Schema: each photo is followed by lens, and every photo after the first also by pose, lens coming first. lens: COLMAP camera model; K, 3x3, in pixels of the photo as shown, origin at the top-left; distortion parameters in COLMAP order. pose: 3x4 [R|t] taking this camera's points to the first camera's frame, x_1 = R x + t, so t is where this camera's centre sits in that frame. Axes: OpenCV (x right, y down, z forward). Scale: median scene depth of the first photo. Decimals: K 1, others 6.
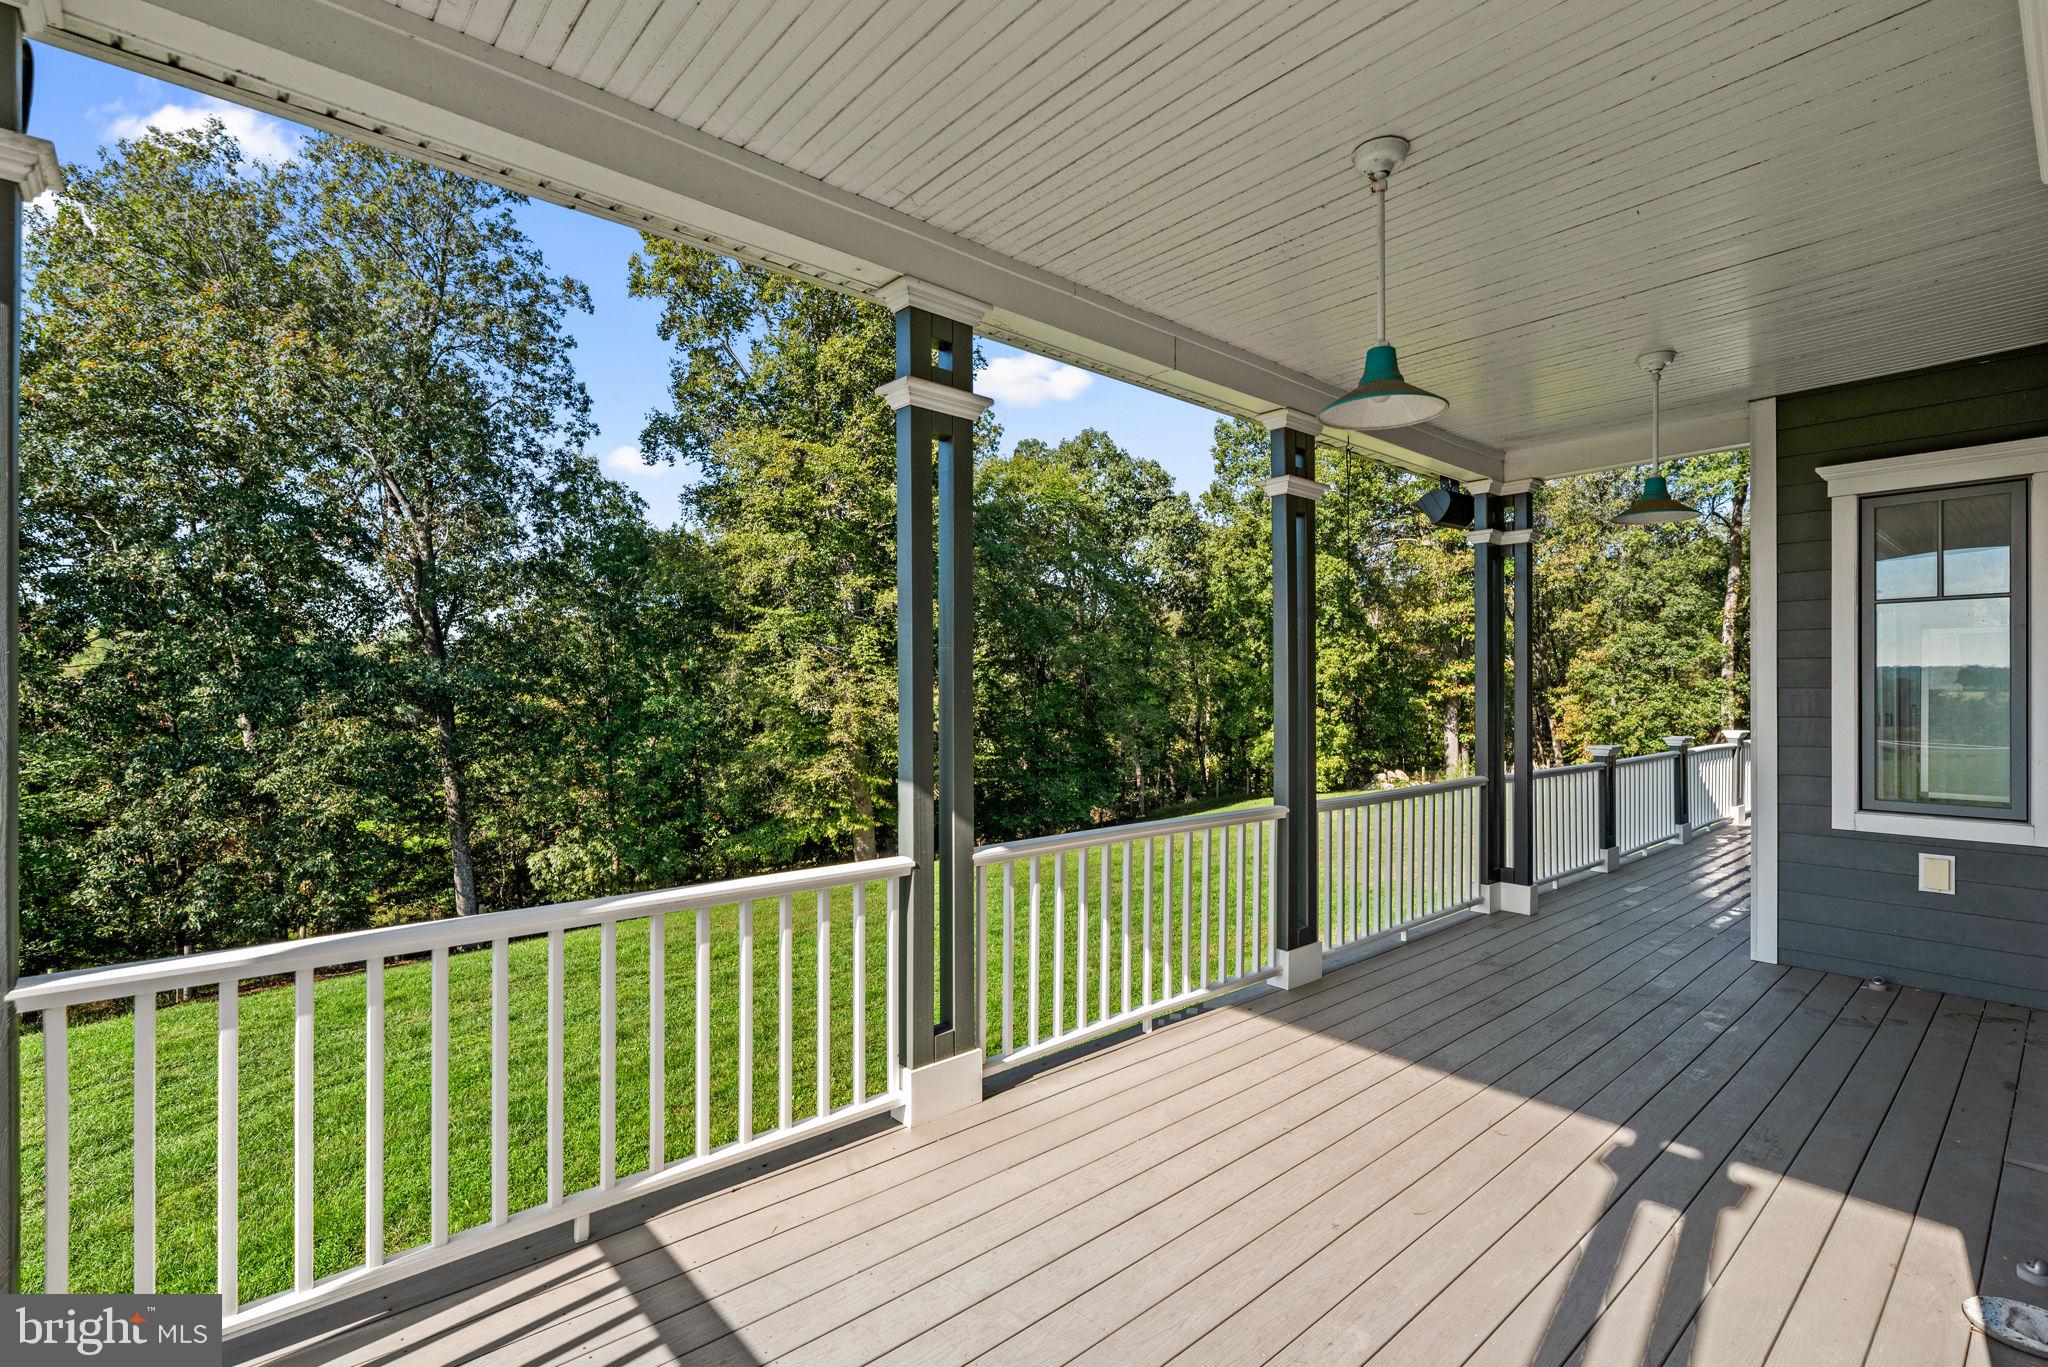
lens RADIAL K [[945.9, 0, 1024.0], [0, 945.9, 683.5], [0, 0, 1]] dist [0.000770, 0.000029]
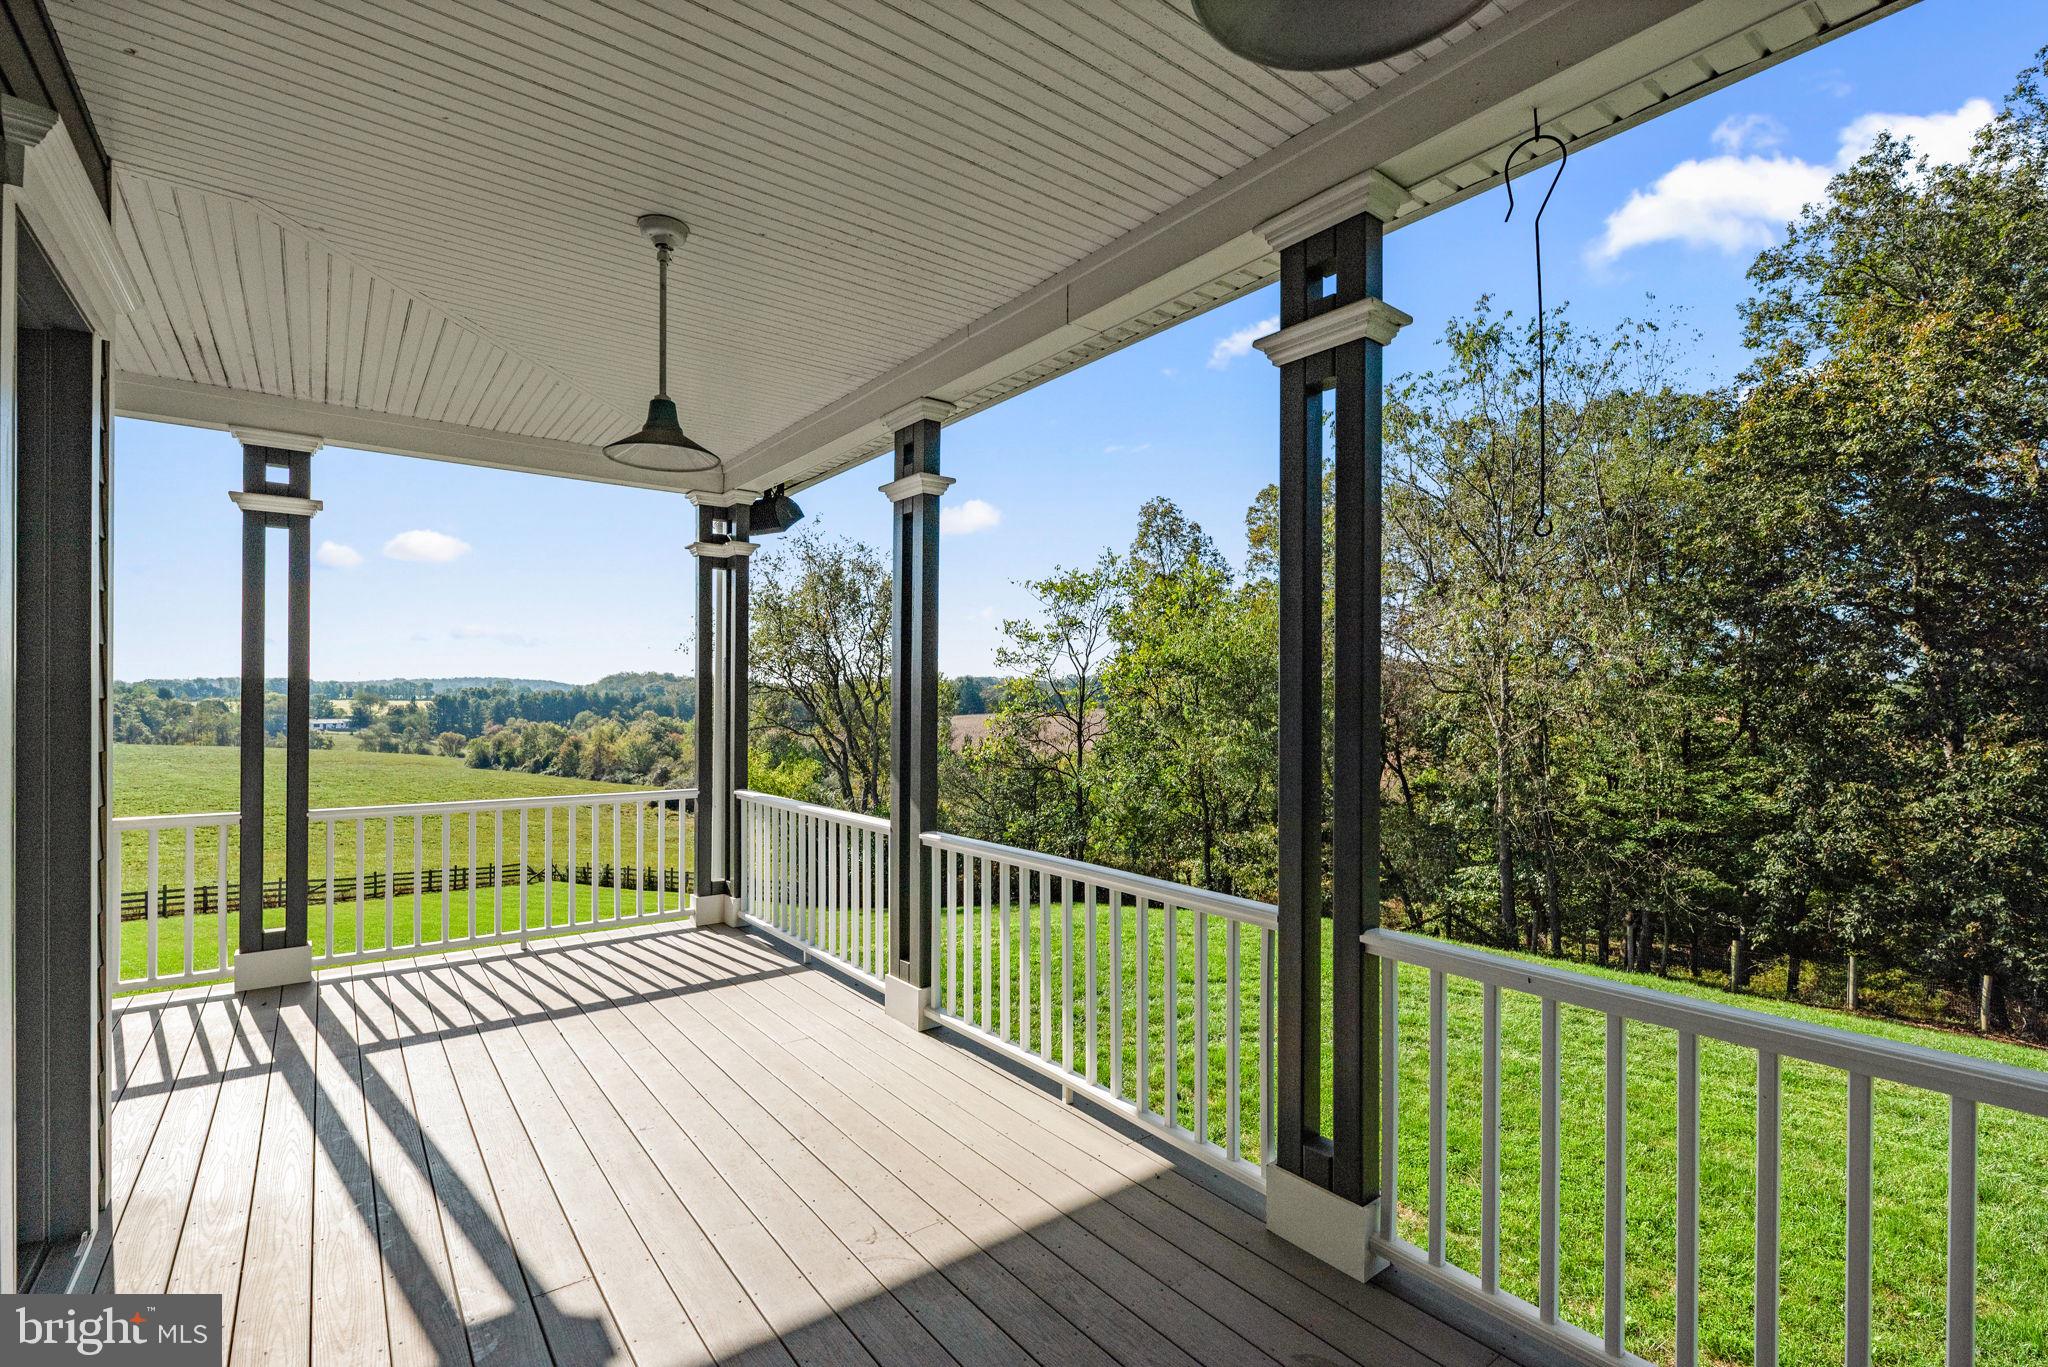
lens RADIAL K [[917.9, 0, 1029.0], [0, 917.9, 699.8], [0, 0, 1]] dist [-0.000731, -0.000426]
pose [[-0.060625, -0.000187, -0.998161, 0.971637], [-0.001349, 0.999999, -0.000105, -0.000739], [0.998160, 0.001340, -0.060625, 1.013922]]
